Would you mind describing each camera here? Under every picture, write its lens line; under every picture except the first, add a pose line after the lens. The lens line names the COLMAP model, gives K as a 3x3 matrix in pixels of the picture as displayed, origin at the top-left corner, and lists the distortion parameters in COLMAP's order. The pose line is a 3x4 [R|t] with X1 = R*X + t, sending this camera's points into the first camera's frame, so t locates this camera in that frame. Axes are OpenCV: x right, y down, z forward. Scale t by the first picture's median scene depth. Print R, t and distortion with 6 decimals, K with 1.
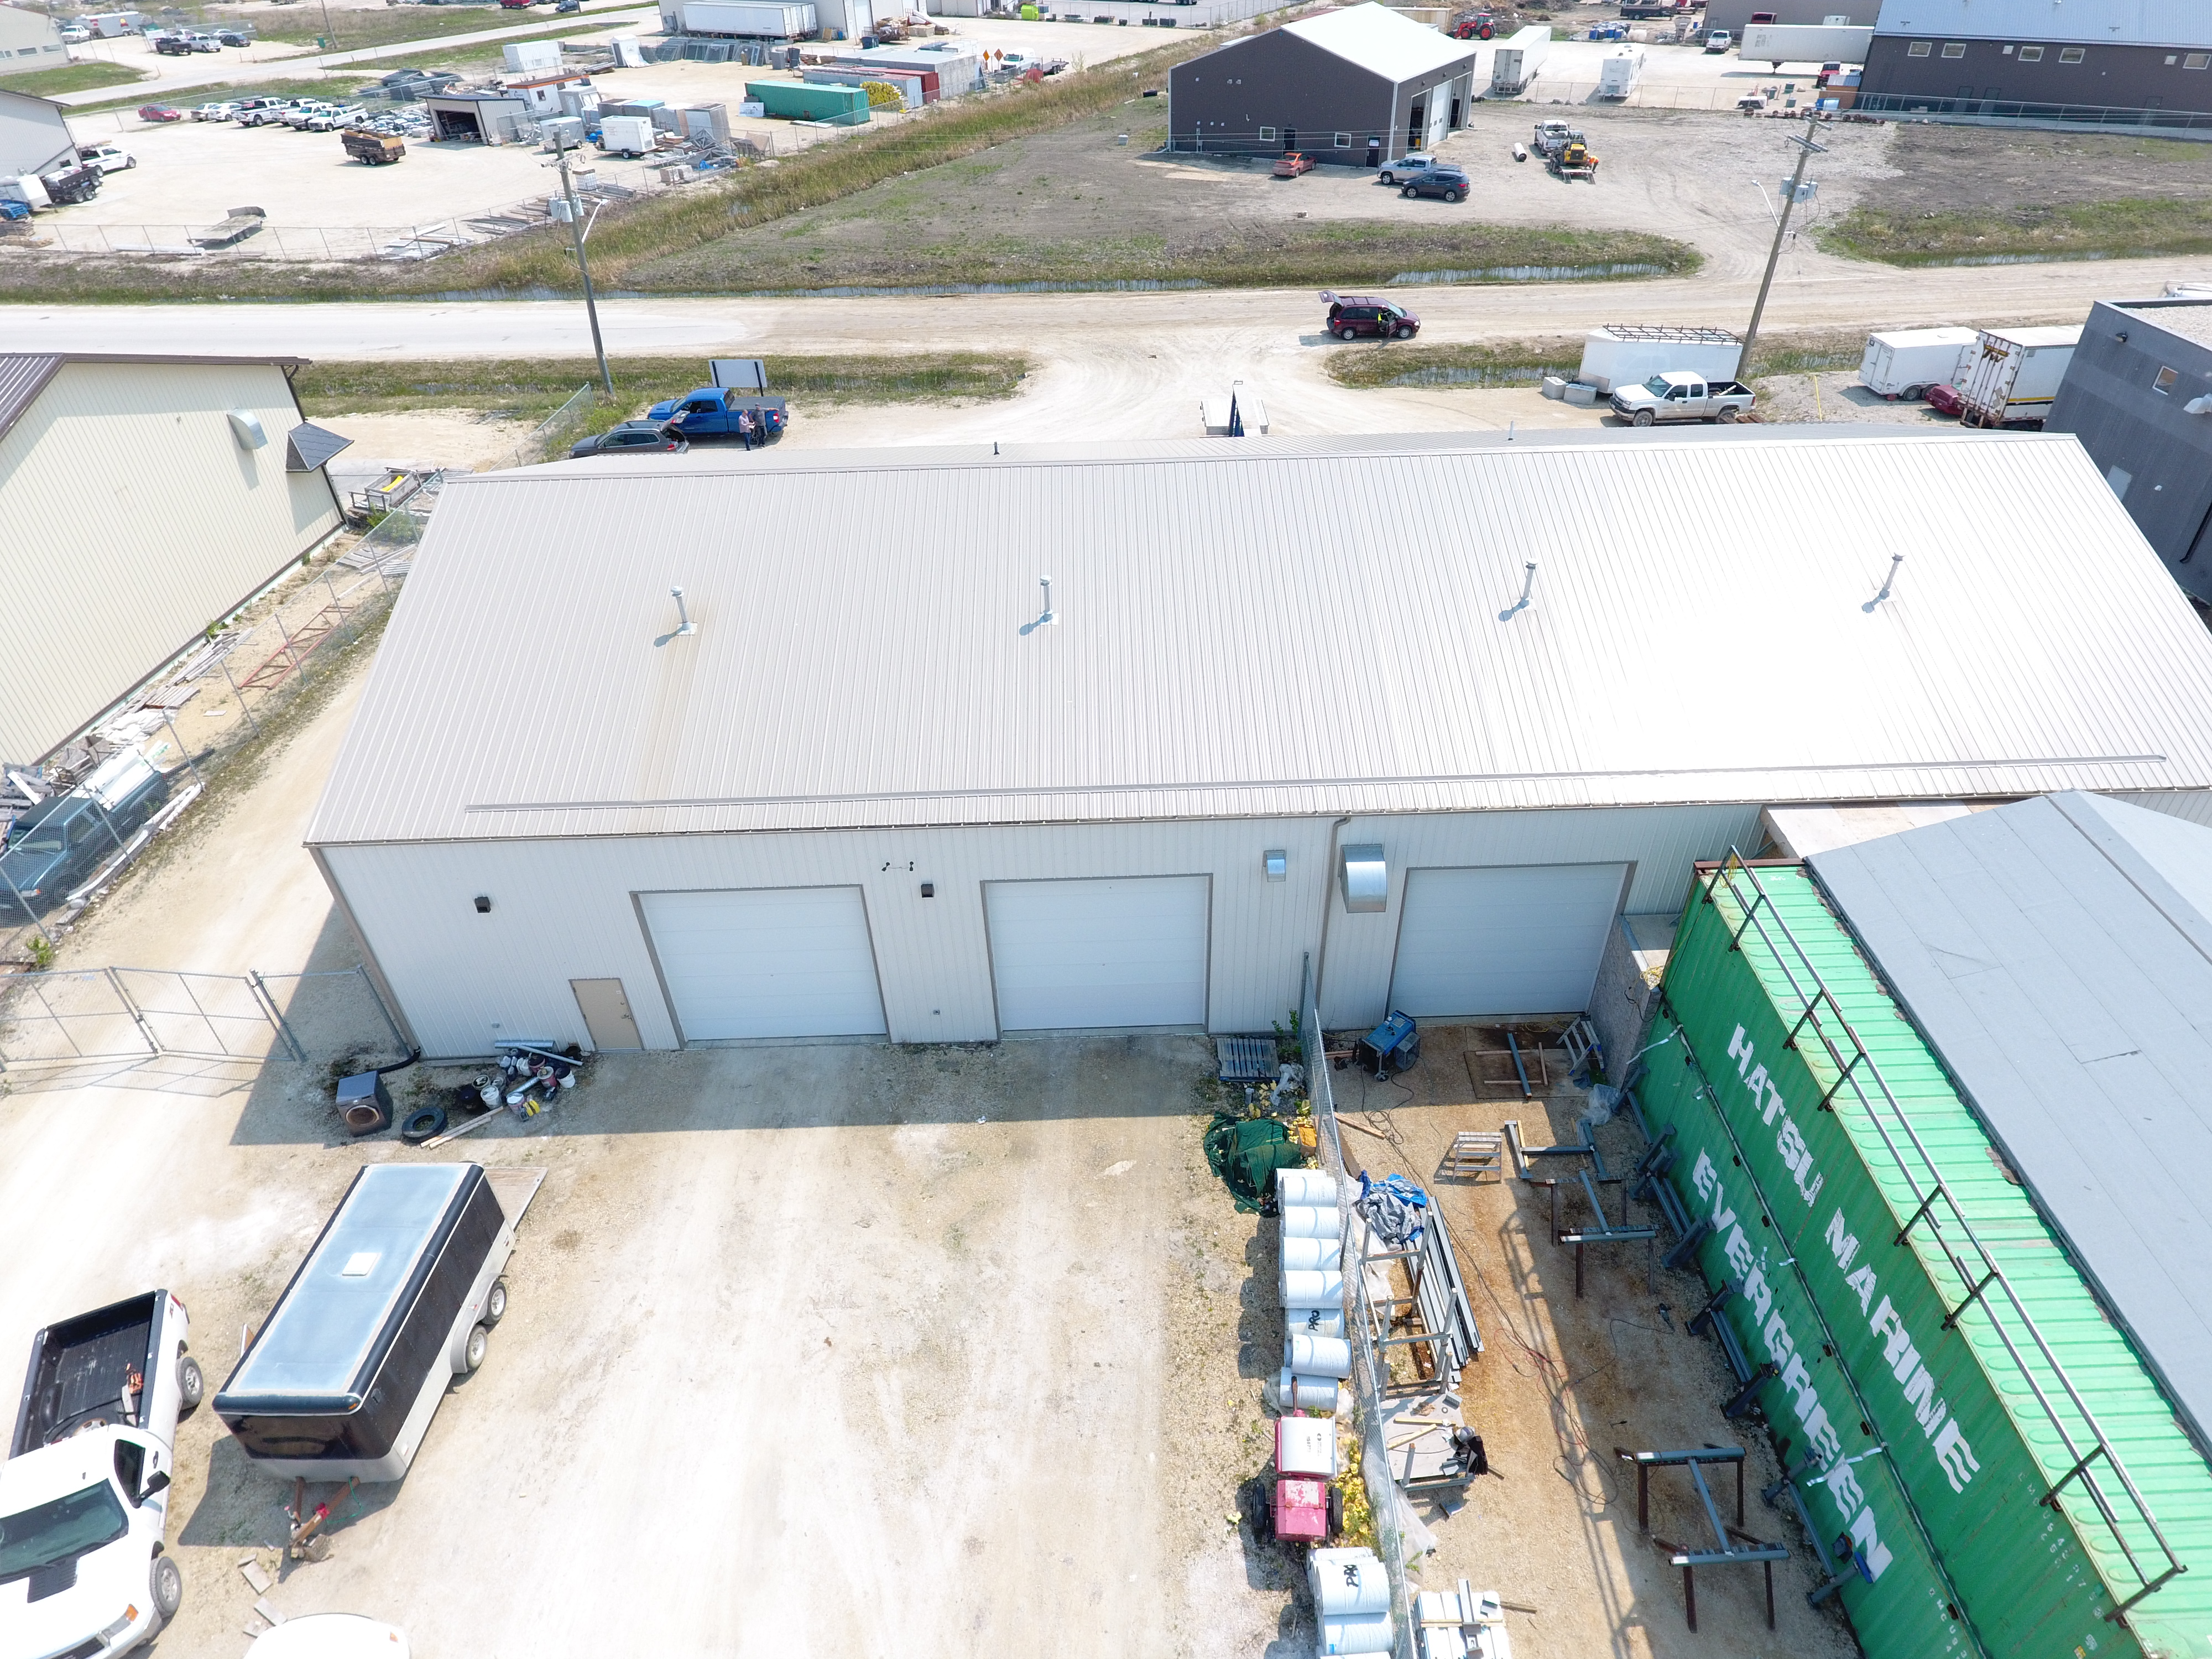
lens RADIAL K [[1283.6, 0, 1116.6], [0, 1283.6, 821.5], [0, 0, 1]] dist [-0.004414, -0.000838]
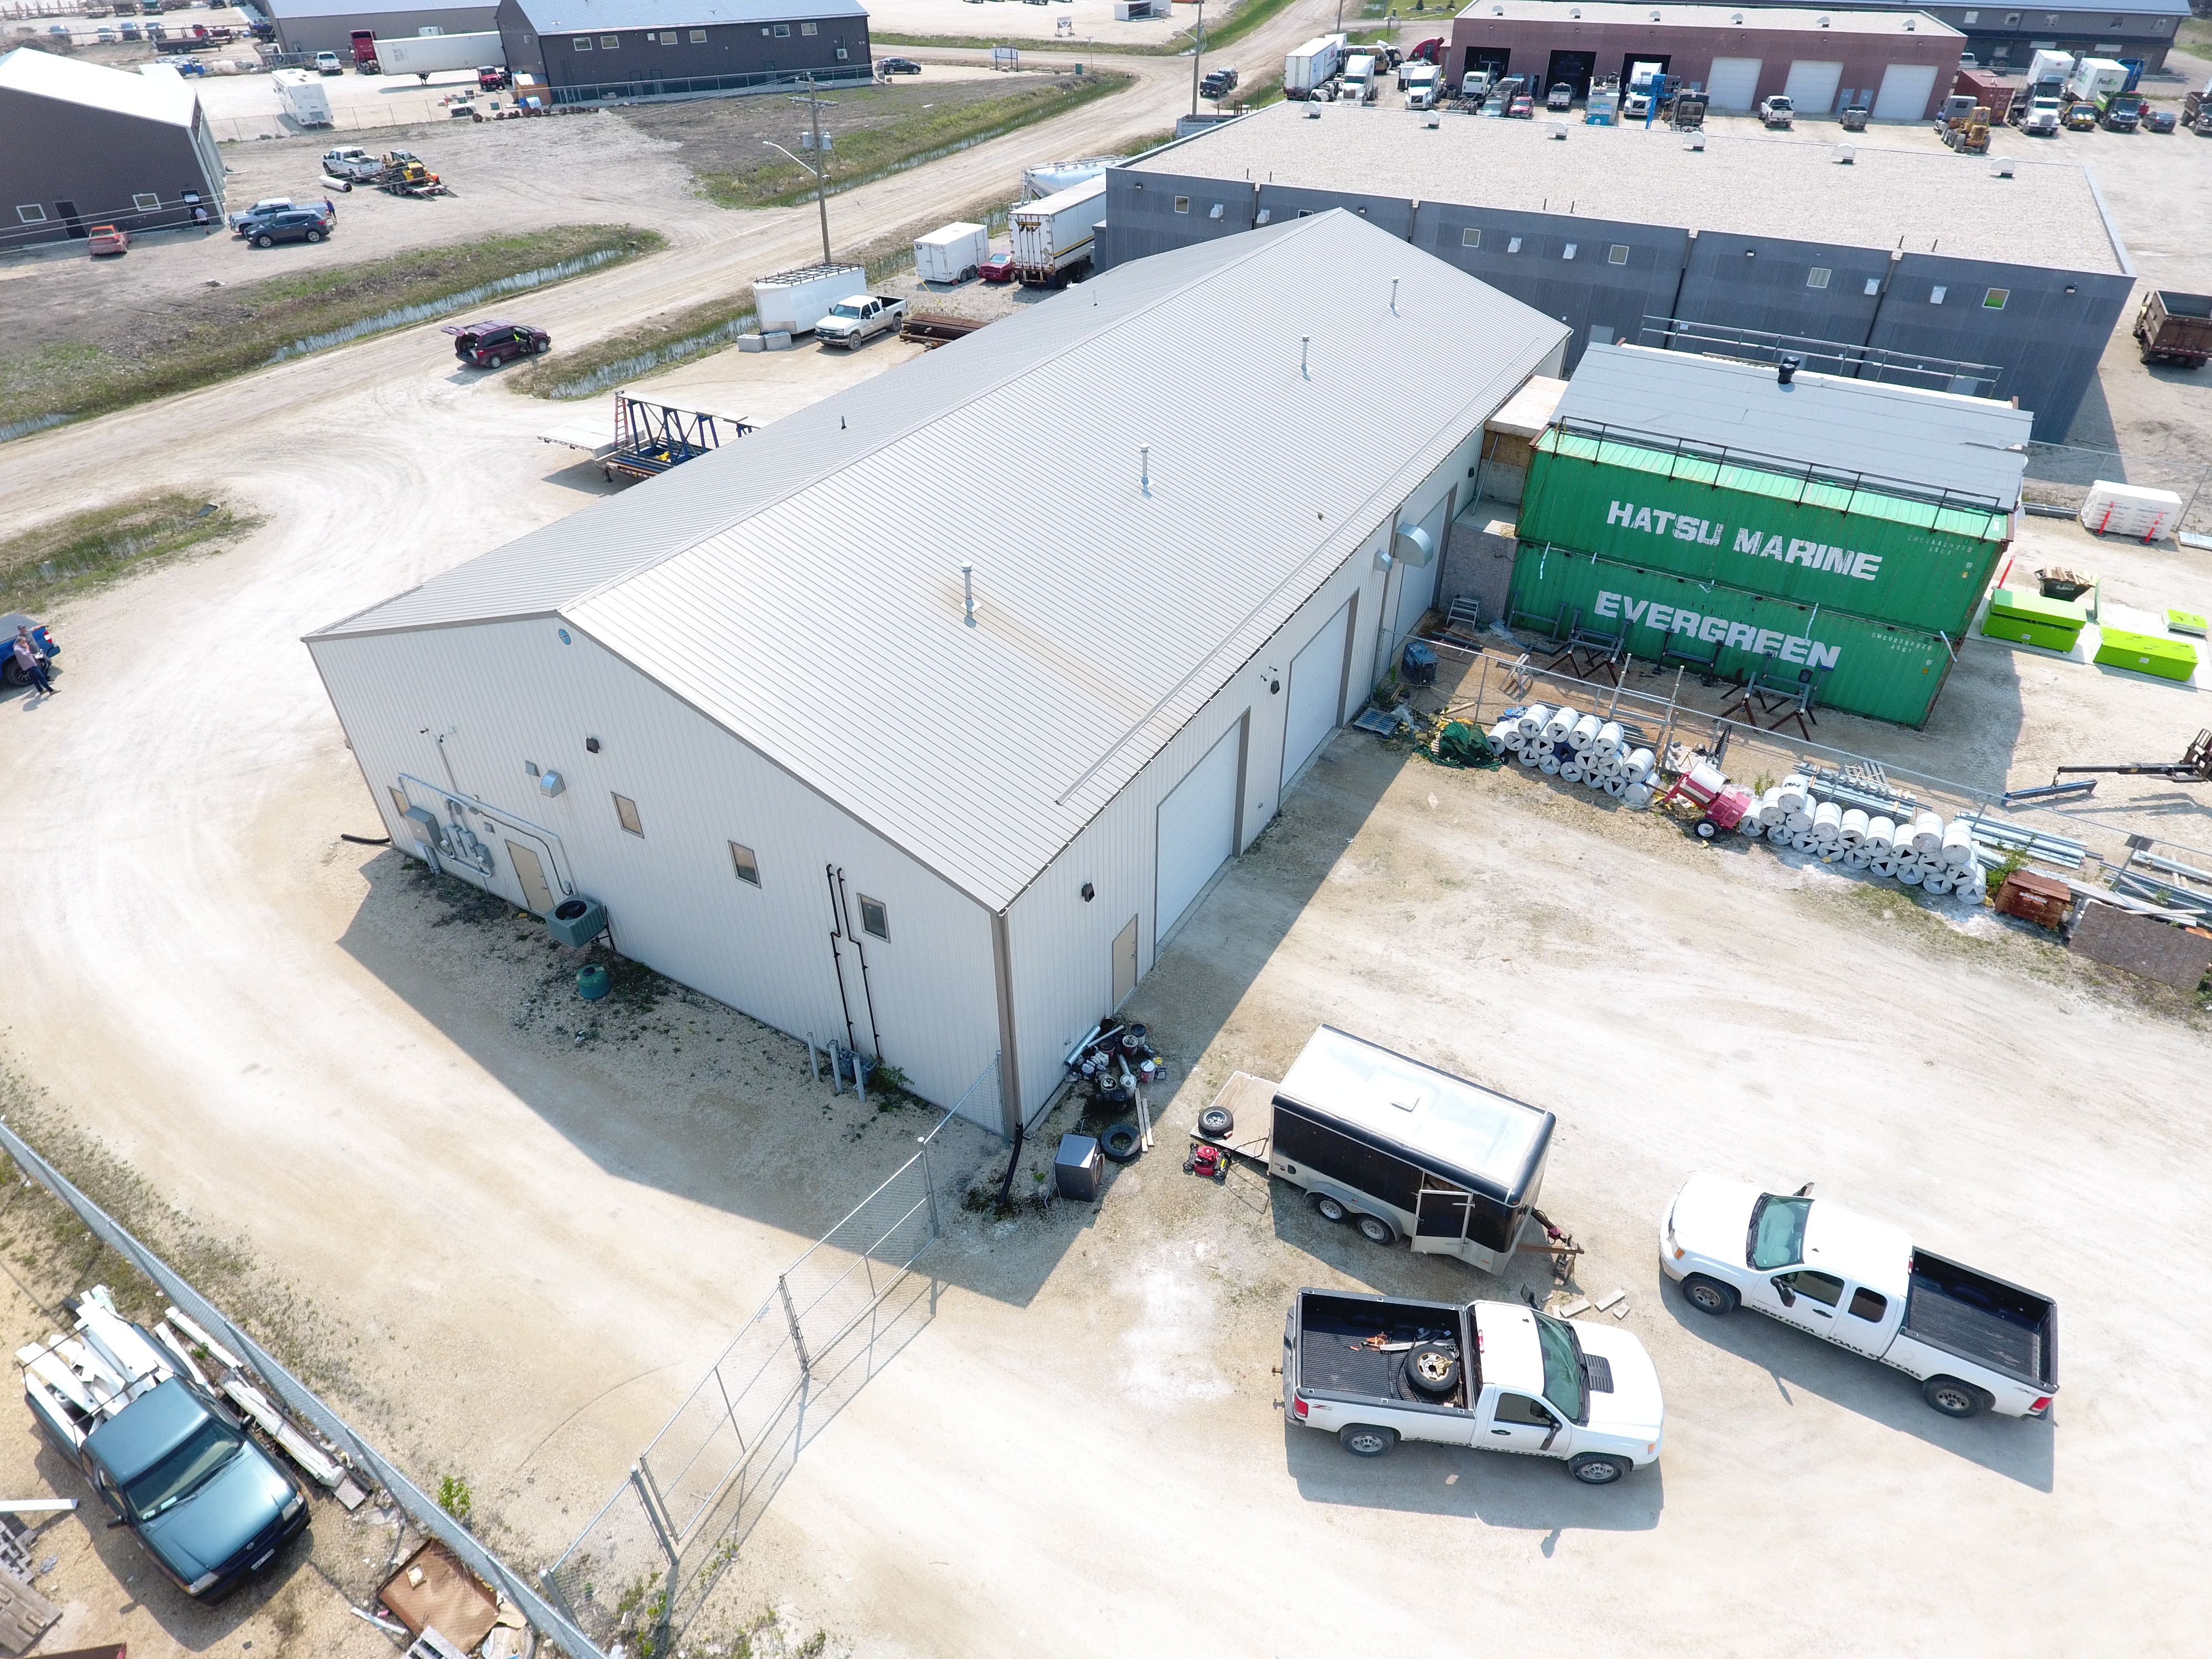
lens RADIAL K [[1283.6, 0, 1112.2], [0, 1283.6, 832.9], [0, 0, 1]] dist [-0.004414, -0.000838]
pose [[0.518874, -0.506326, 0.688769, -0.507738], [0.512061, 0.829267, 0.223855, -0.081649], [-0.684517, 0.236539, 0.689555, 0.133801]]
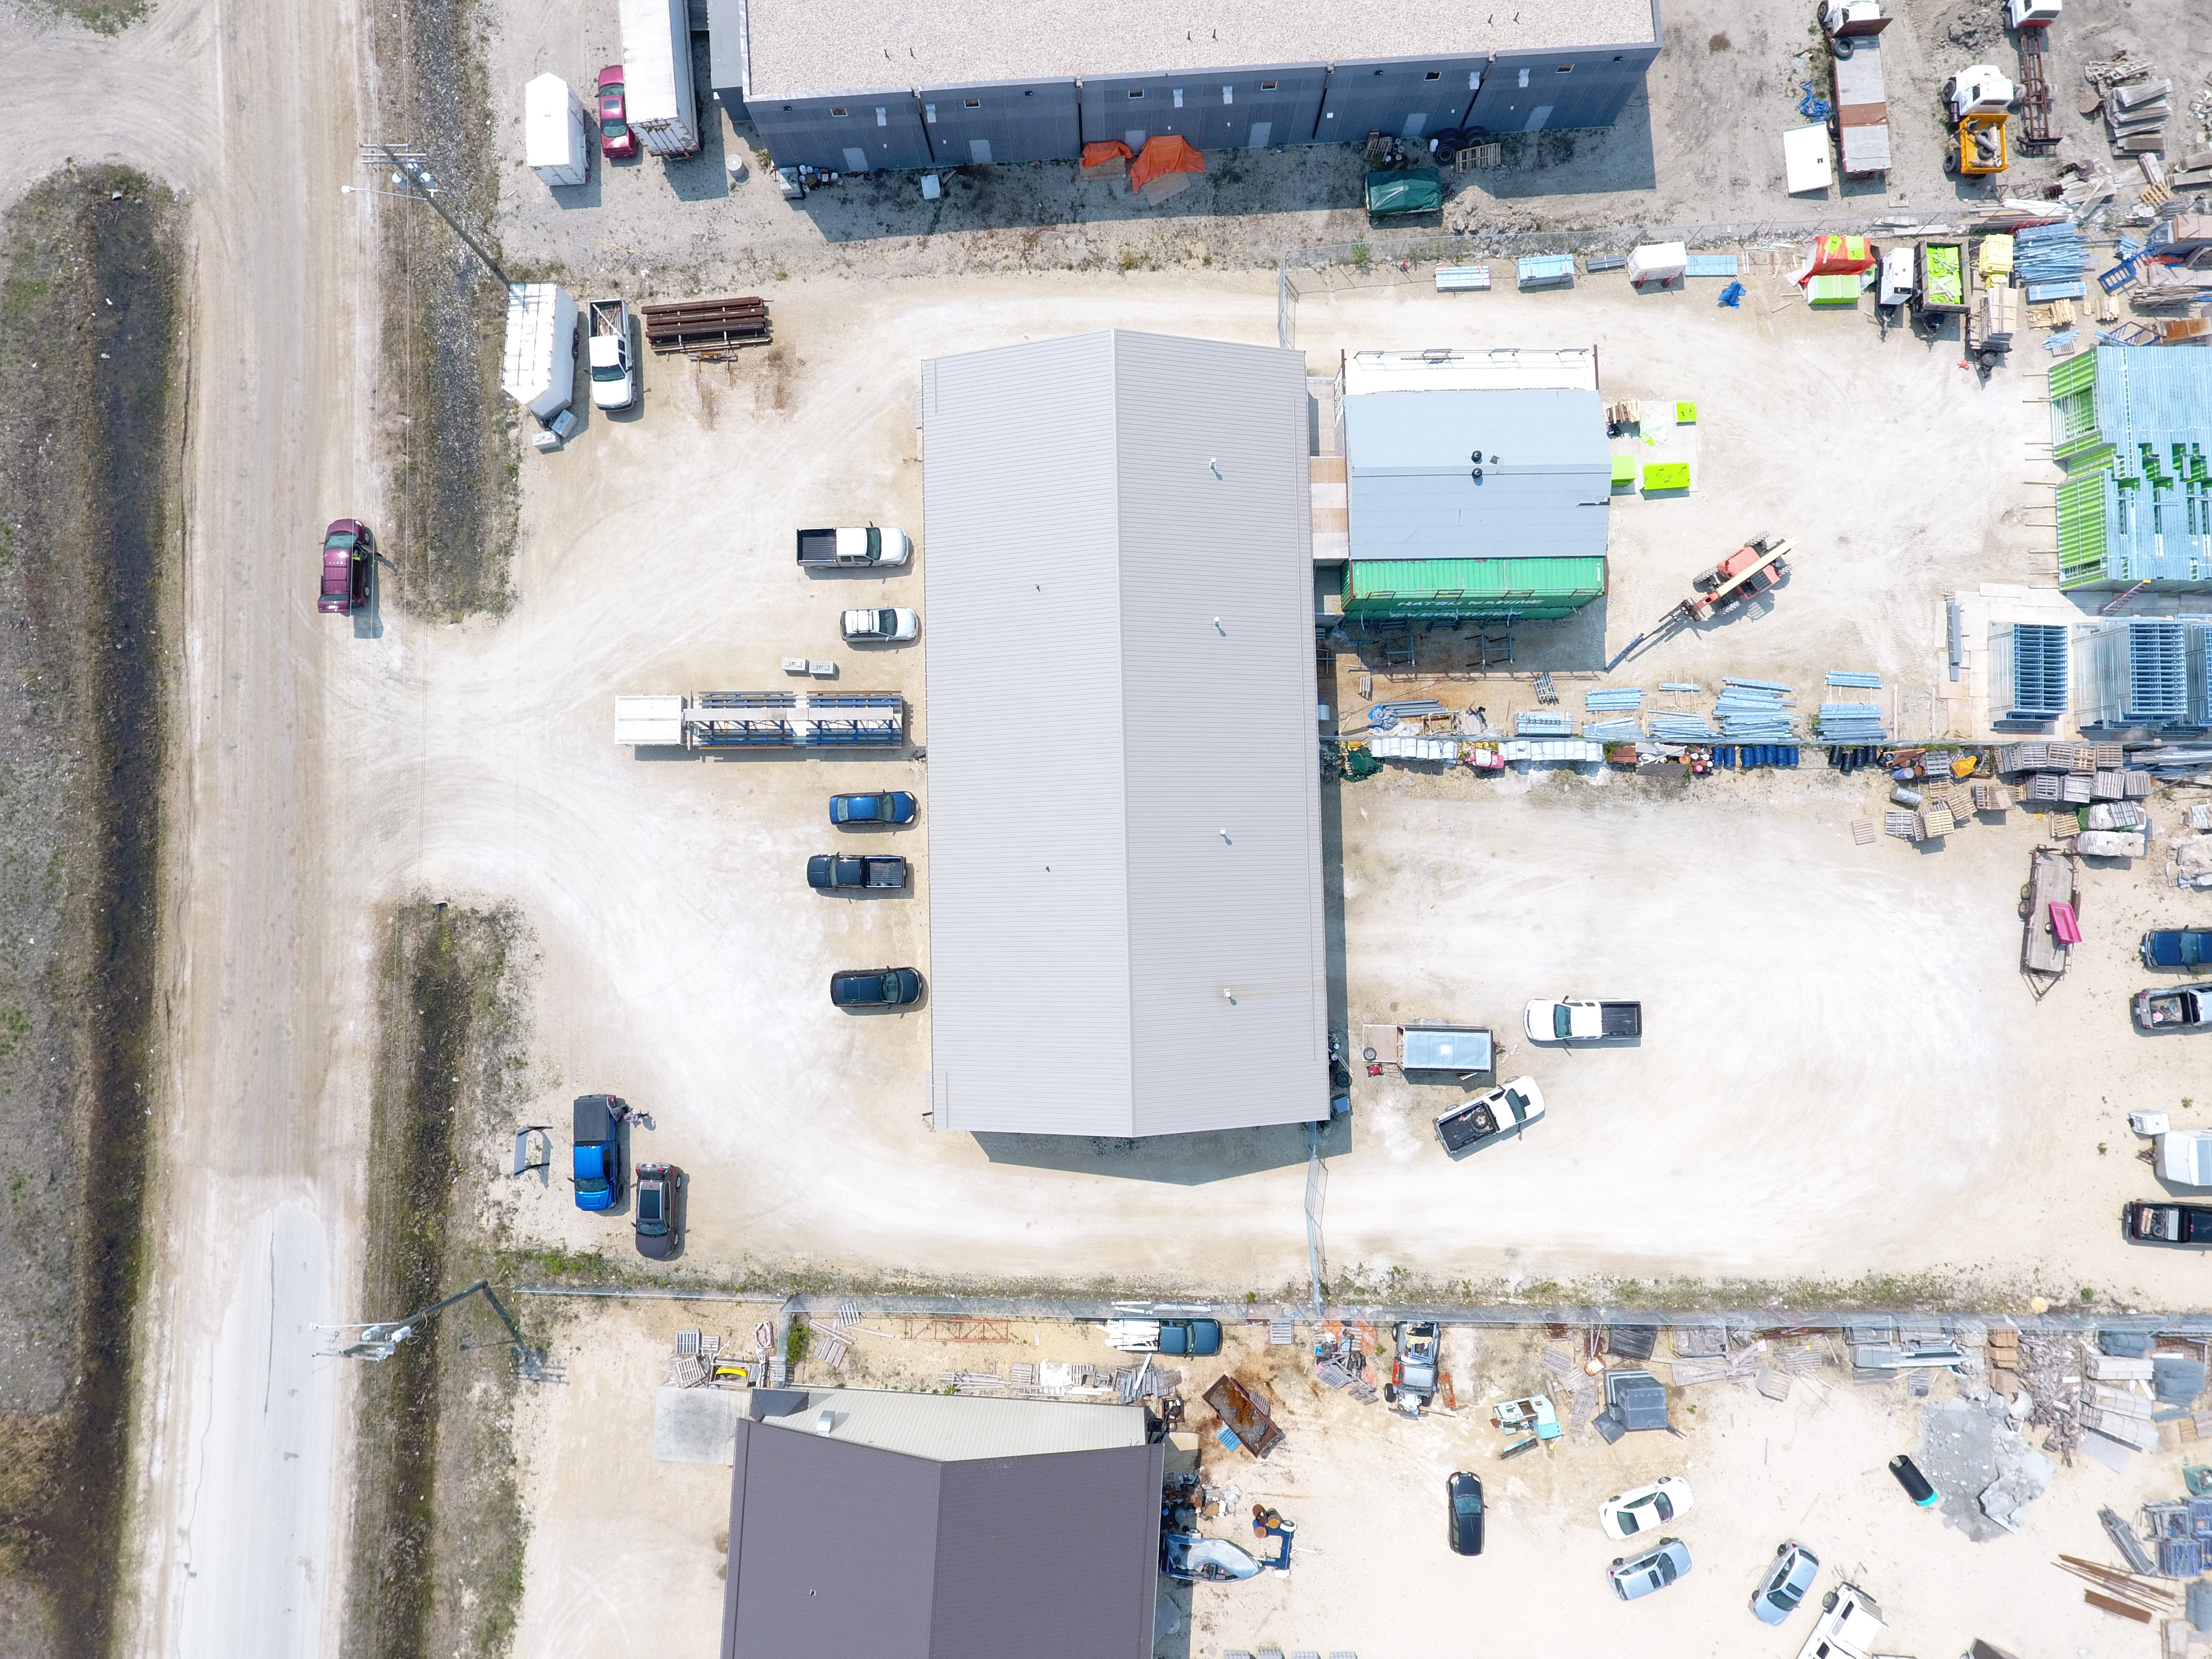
lens RADIAL K [[1283.6, 0, 1103.3], [0, 1283.6, 836.0], [0, 0, 1]] dist [-0.004414, -0.000838]
pose [[-0.000882, -0.997996, 0.063265, -0.098476], [0.609488, 0.049620, 0.791241, -1.001937], [-0.792795, 0.039257, 0.608223, -0.101106]]
